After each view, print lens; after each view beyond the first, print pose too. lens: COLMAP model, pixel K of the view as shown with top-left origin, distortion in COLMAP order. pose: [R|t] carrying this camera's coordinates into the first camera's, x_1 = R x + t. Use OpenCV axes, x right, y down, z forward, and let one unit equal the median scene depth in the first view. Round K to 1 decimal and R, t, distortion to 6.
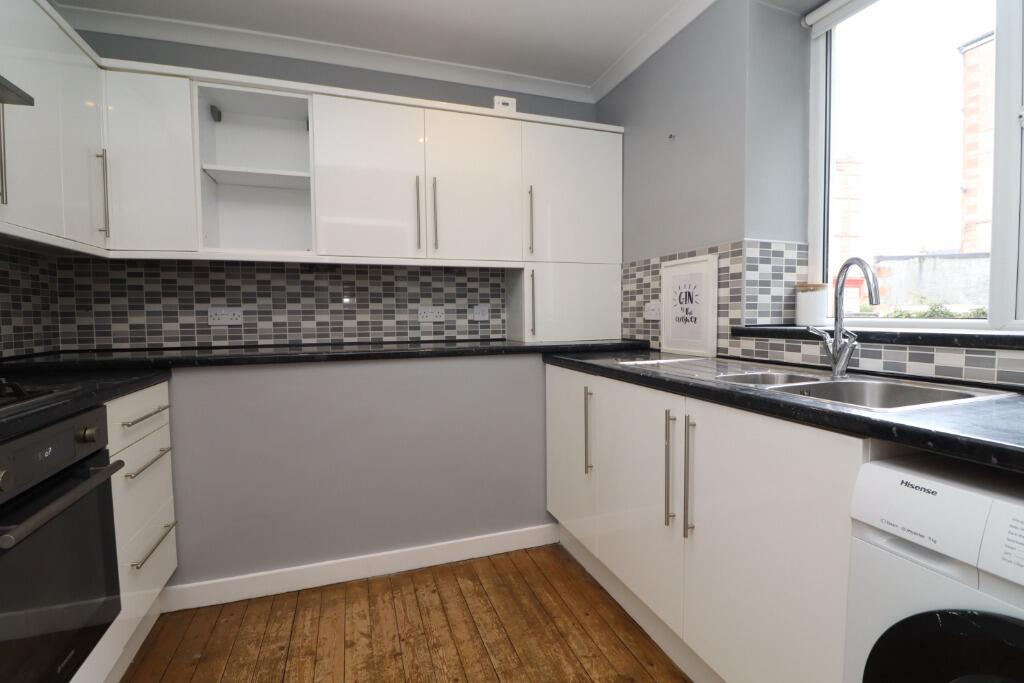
lens RADIAL K [[491.6, 0, 512.0], [0, 491.6, 341.5], [0, 0, 1]] dist [0.034525, -0.033287]
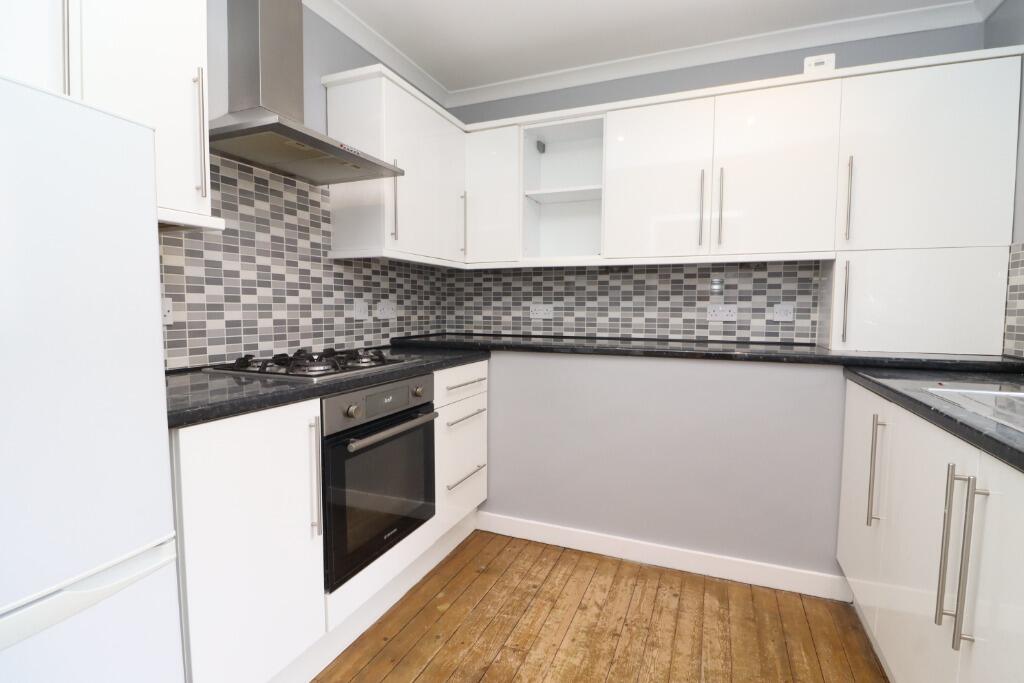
lens RADIAL K [[479.8, 0, 514.0], [0, 479.8, 344.3], [0, 0, 1]] dist [-0.004923, -0.001343]
pose [[0.749590, 0.061806, -0.659011, 0.180651], [-0.053436, 0.998032, 0.032821, -0.005634], [0.659743, 0.010612, 0.751417, 0.063904]]
